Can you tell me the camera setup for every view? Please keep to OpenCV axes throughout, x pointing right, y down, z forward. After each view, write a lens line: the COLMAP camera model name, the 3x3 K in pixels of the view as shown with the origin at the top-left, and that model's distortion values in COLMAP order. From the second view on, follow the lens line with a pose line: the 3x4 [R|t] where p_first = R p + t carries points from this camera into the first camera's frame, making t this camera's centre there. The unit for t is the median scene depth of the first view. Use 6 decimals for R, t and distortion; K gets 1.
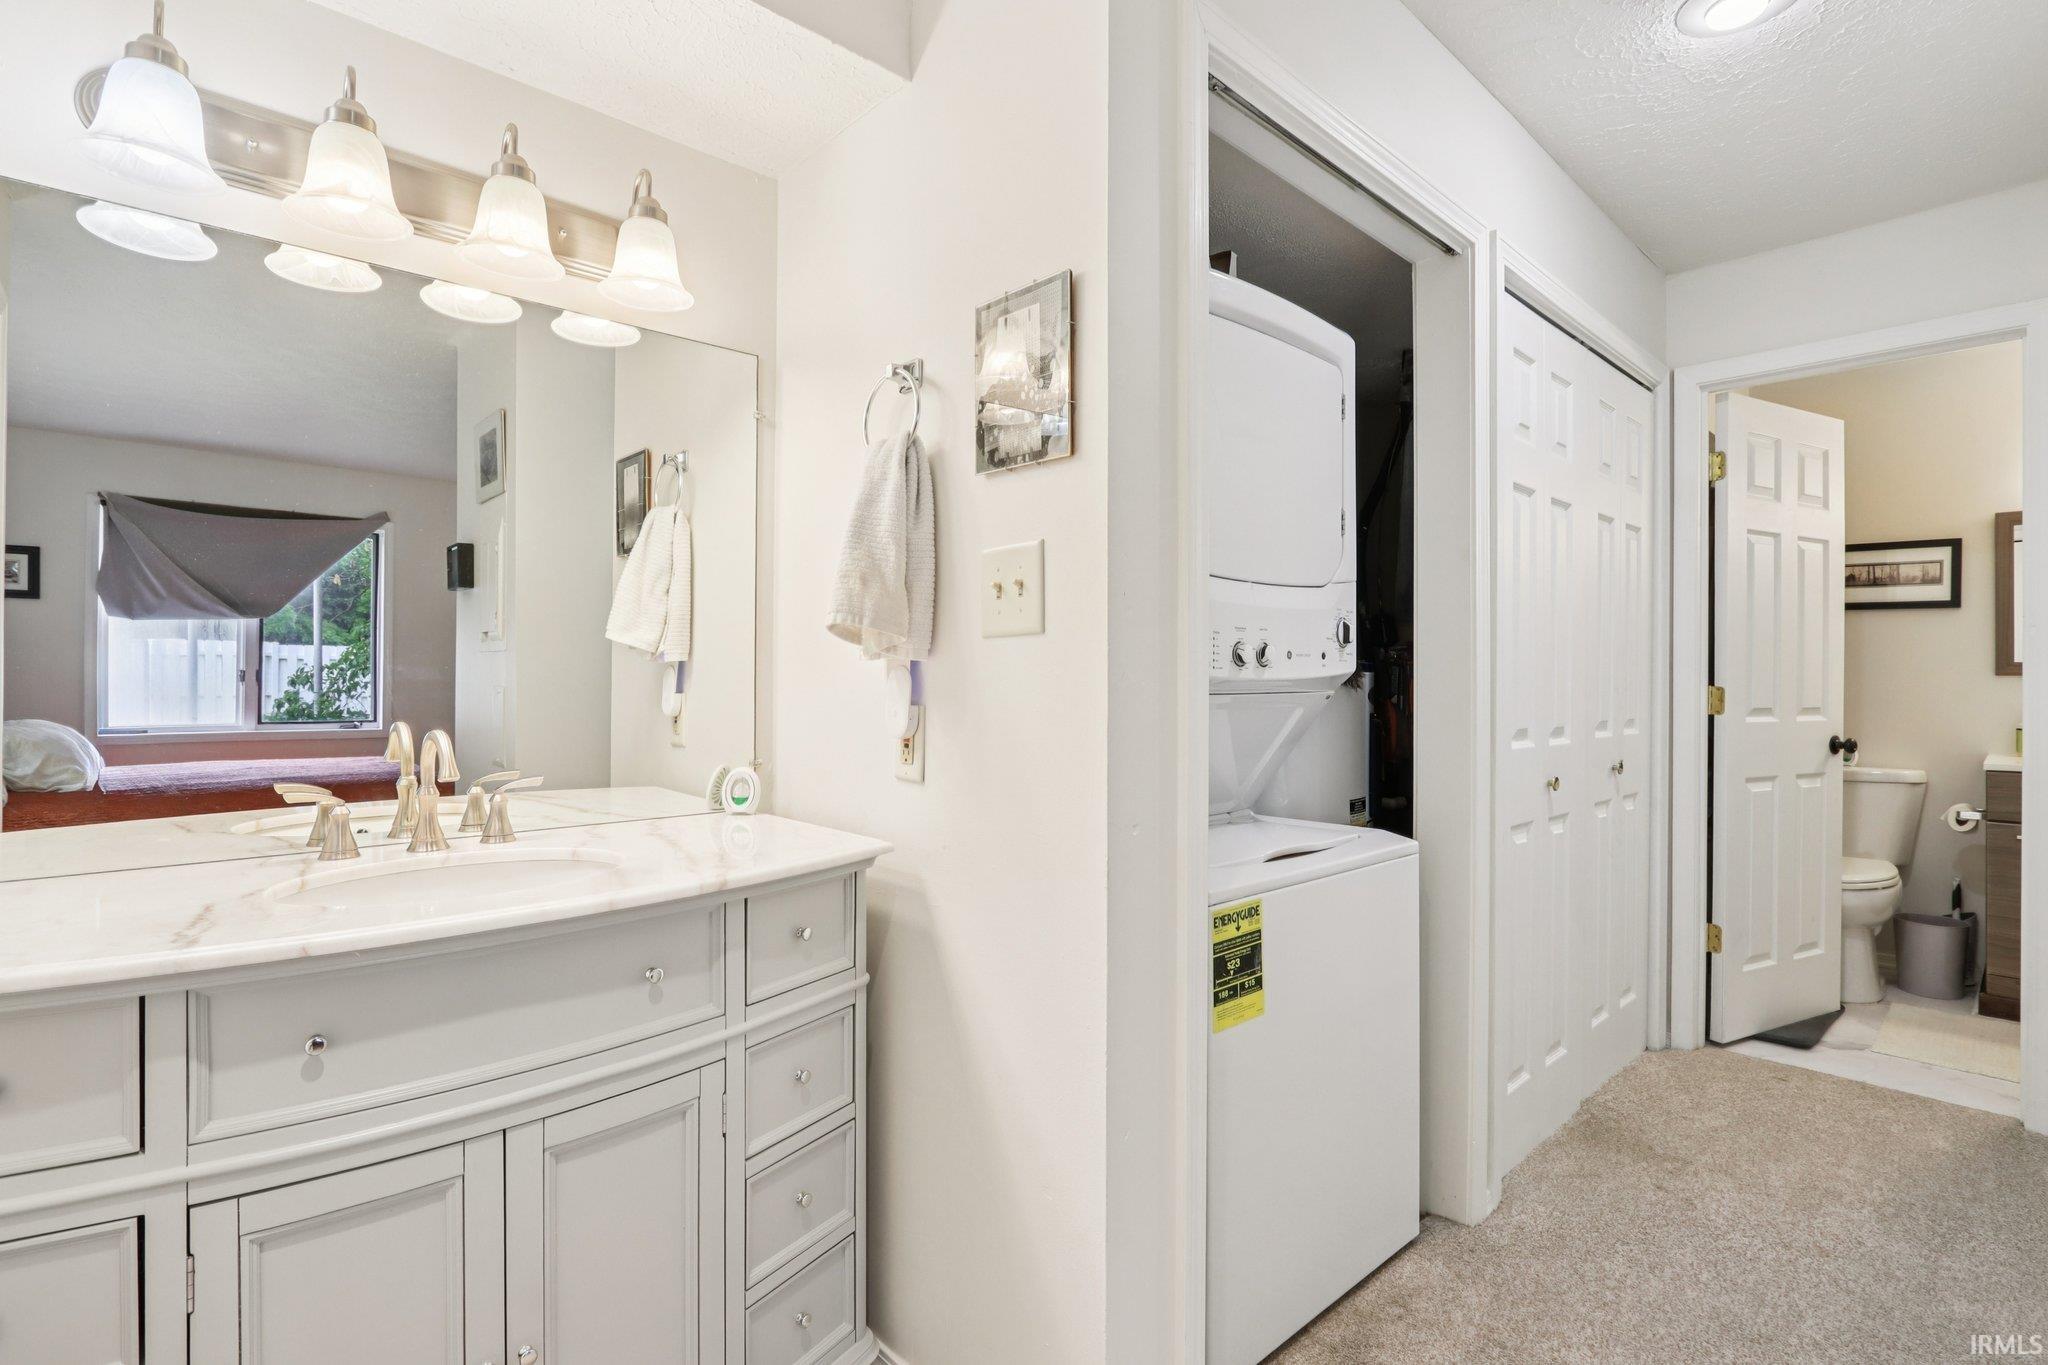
lens RADIAL K [[965.4, 0, 1026.9], [0, 965.4, 652.0], [0, 0, 1]] dist [-0.018977, 0.002072]
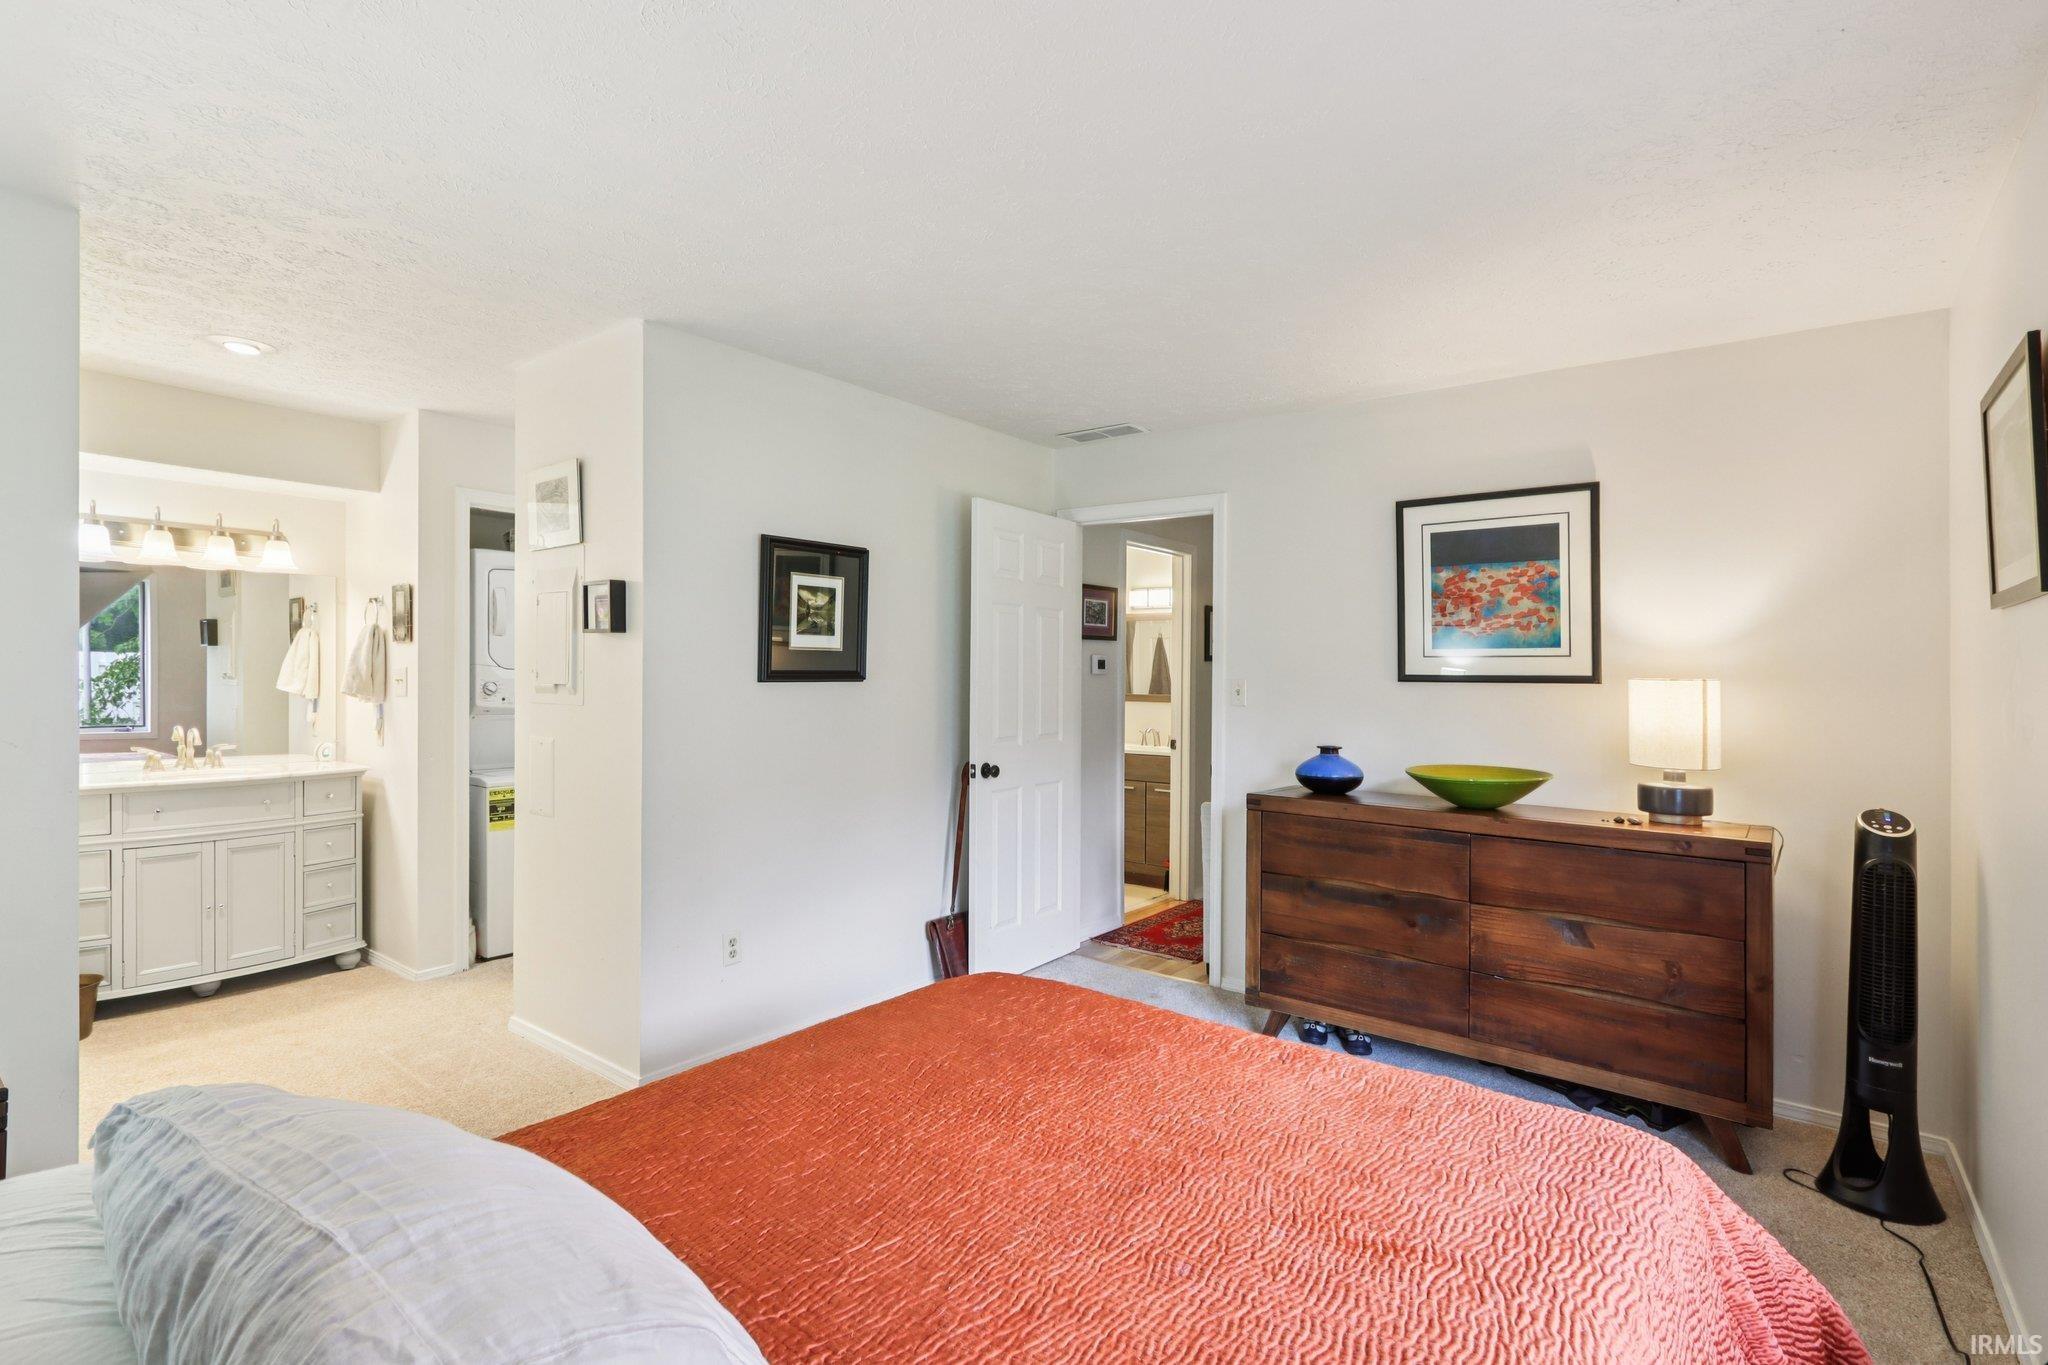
lens RADIAL K [[965.4, 0, 1011.2], [0, 965.4, 675.5], [0, 0, 1]] dist [-0.018977, 0.002072]
pose [[0.988032, 0.004796, 0.154175, 1.248145], [-0.008104, 0.999750, 0.020835, -0.142169], [-0.154037, -0.021835, 0.987824, -2.007044]]
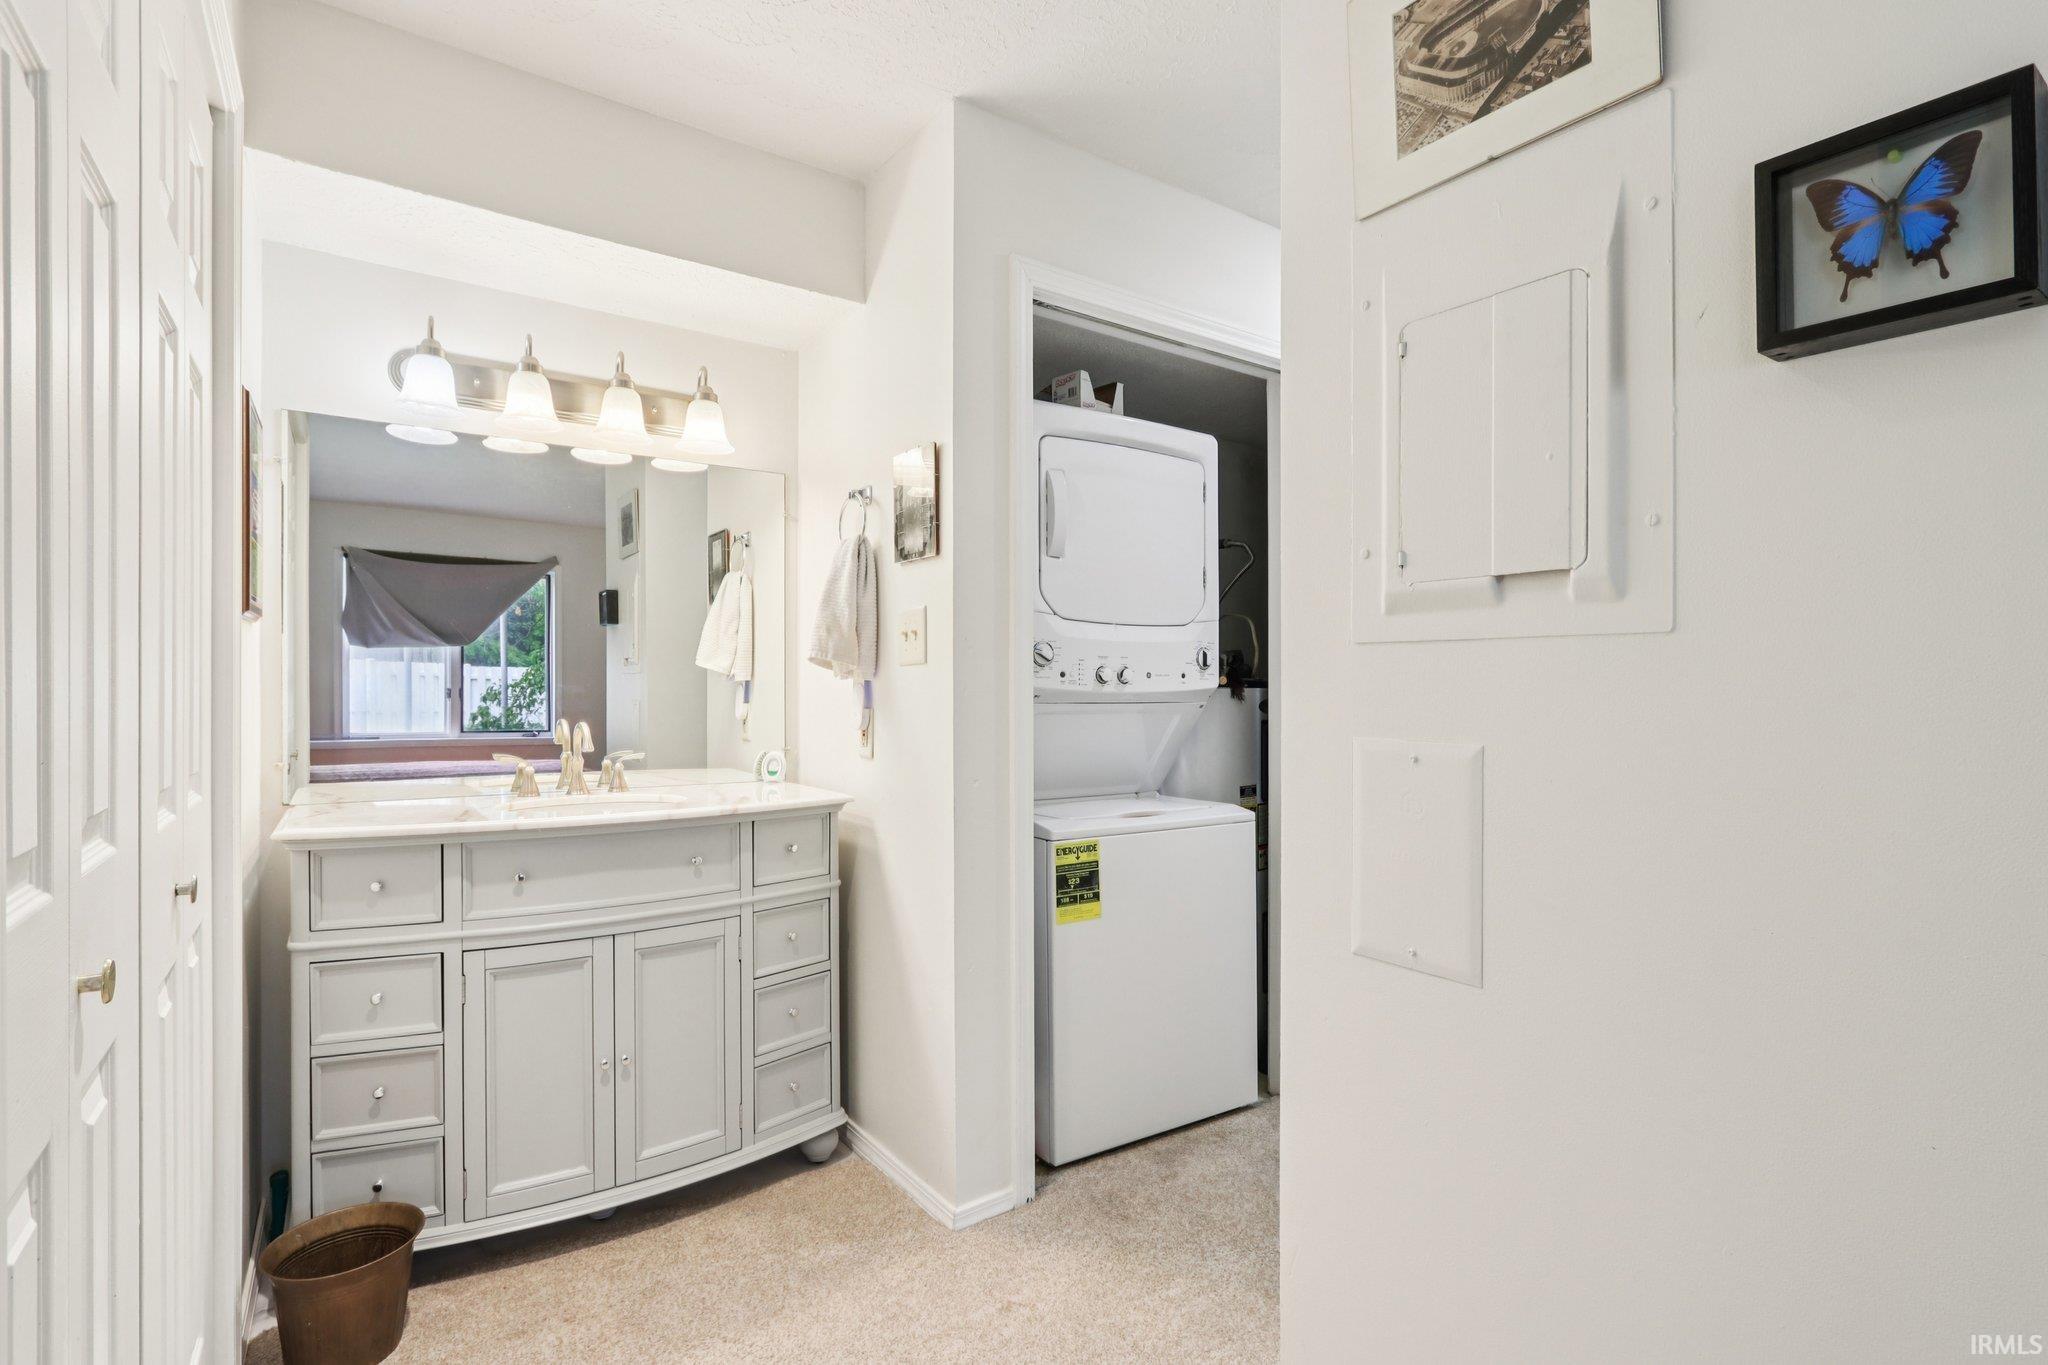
lens RADIAL K [[965.4, 0, 1021.7], [0, 965.4, 685.0], [0, 0, 1]] dist [-0.018977, 0.002072]
pose [[0.990068, -0.000713, -0.140585, 0.341462], [0.002774, 0.999892, 0.014467, -0.004986], [0.140560, -0.014713, 0.989963, -0.496402]]
